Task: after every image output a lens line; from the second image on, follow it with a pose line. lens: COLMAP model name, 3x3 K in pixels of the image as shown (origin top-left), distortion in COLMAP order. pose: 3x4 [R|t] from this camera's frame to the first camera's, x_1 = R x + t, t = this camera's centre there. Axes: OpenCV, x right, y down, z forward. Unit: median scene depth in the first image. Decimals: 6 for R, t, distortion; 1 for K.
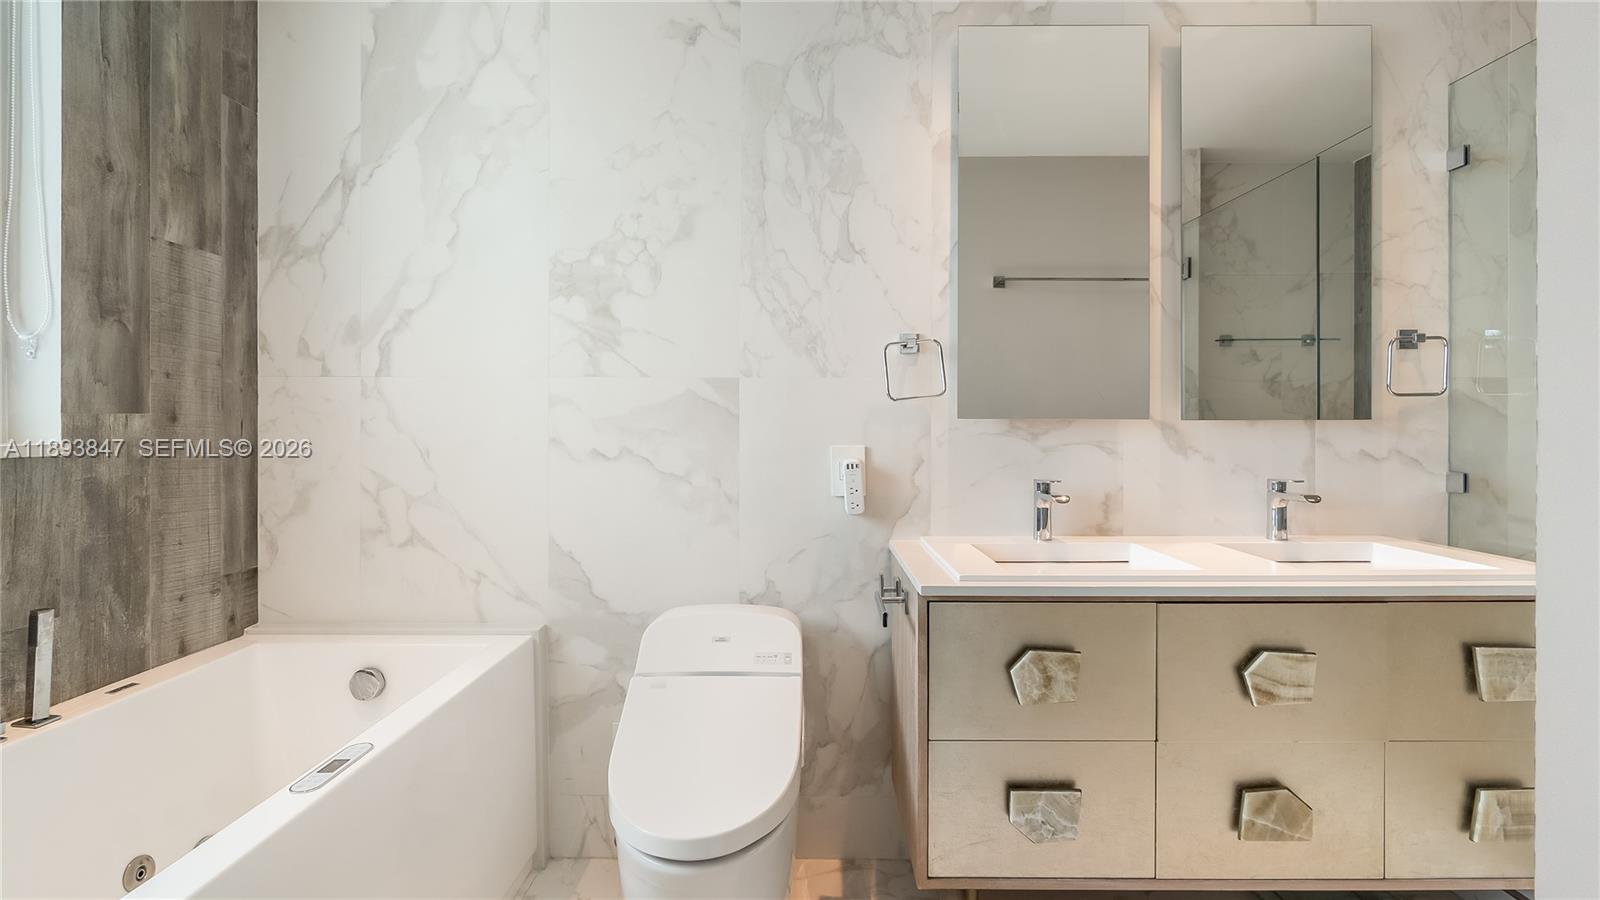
lens RADIAL K [[742.2, 0, 795.0], [0, 742.2, 451.7], [0, 0, 1]] dist [0.000267, -0.000208]
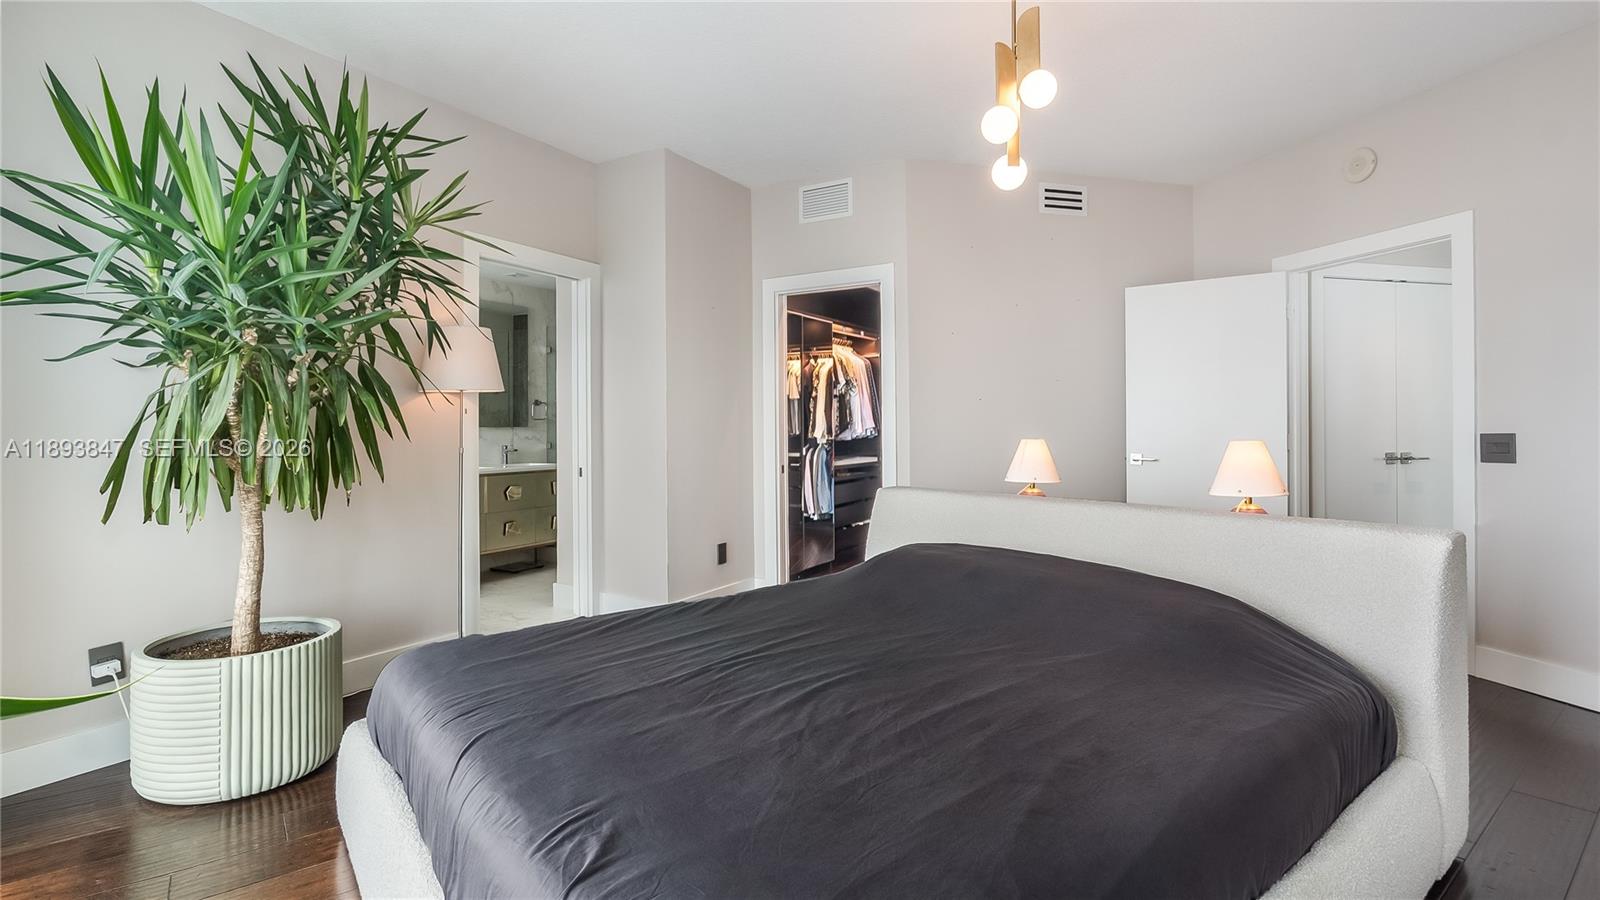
lens RADIAL K [[742.2, 0, 795.0], [0, 742.2, 451.7], [0, 0, 1]] dist [0.000267, -0.000208]
pose [[0.515009, -0.023266, 0.856869, -1.387858], [0.005879, 0.999704, 0.023610, -0.010024], [-0.857165, -0.007122, 0.514993, -1.650303]]
